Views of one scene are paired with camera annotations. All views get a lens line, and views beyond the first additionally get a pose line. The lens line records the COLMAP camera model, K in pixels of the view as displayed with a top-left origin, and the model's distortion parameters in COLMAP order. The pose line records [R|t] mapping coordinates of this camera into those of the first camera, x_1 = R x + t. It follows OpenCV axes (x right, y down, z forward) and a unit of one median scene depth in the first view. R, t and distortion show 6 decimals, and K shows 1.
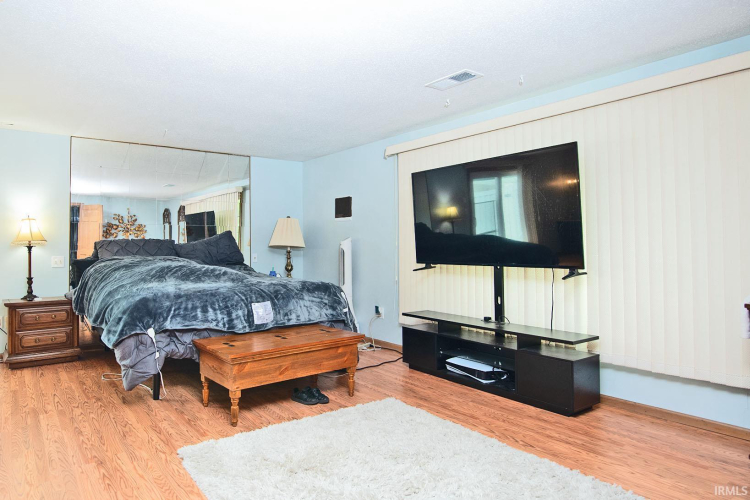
lens RADIAL K [[363.7, 0, 374.0], [0, 363.7, 250.3], [0, 0, 1]] dist [-0.026766, 0.000670]
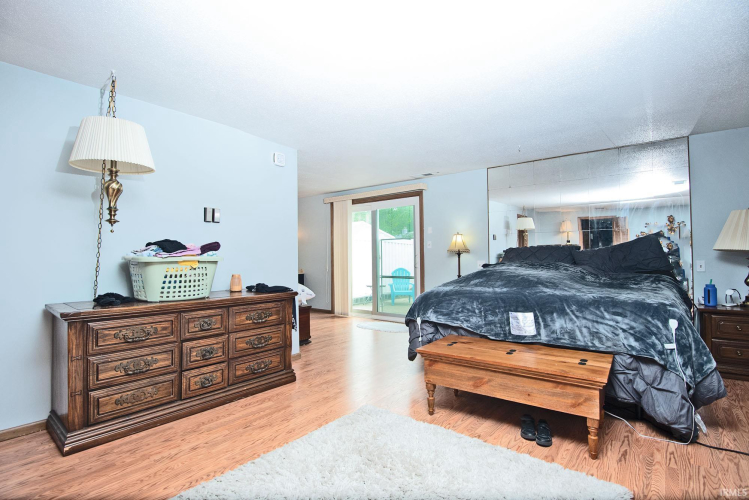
lens RADIAL K [[363.2, 0, 373.5], [0, 363.2, 250.3], [0, 0, 1]] dist [-0.026766, 0.000670]
pose [[0.344291, -0.020005, -0.938650, 0.449648], [-0.001560, 0.999759, -0.021879, 0.006519], [0.938862, 0.008997, 0.344177, 0.342766]]
